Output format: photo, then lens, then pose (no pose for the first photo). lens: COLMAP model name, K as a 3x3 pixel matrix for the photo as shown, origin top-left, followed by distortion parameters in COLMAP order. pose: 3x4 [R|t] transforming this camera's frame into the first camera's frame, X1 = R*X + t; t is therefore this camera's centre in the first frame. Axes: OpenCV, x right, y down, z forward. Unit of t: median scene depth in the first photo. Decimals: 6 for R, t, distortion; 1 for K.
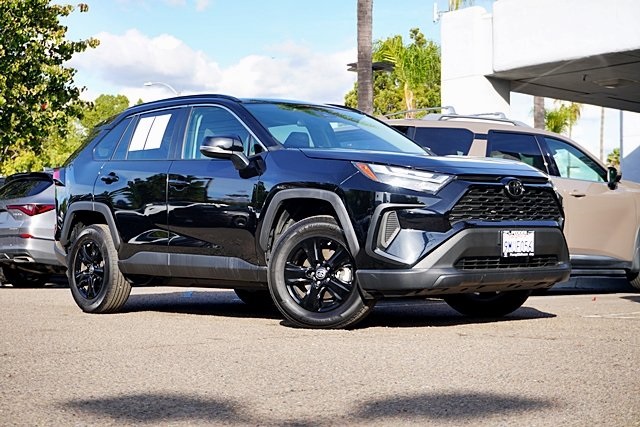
lens RADIAL K [[1141.7, 0, 320.0], [0, 1141.7, 197.5], [0, 0, 1]] dist [-0.012932, -0.037077]
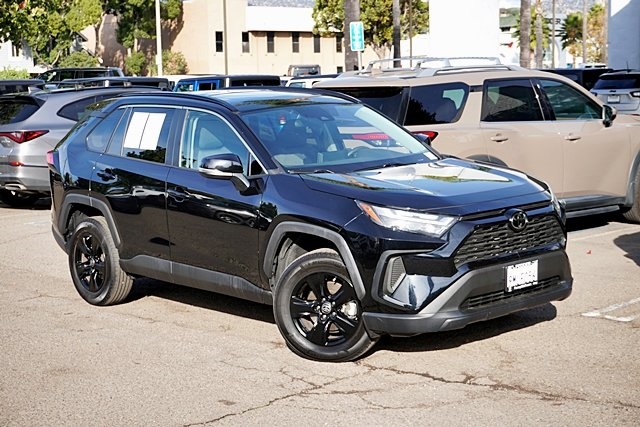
lens RADIAL K [[1141.7, 0, 320.0], [0, 1141.7, 197.5], [0, 0, 1]] dist [-0.012932, -0.037077]
pose [[0.999468, -0.029674, 0.013554, -0.015492], [0.027064, 0.986186, 0.163416, -0.190311], [-0.018216, -0.162963, 0.986464, 0.021340]]
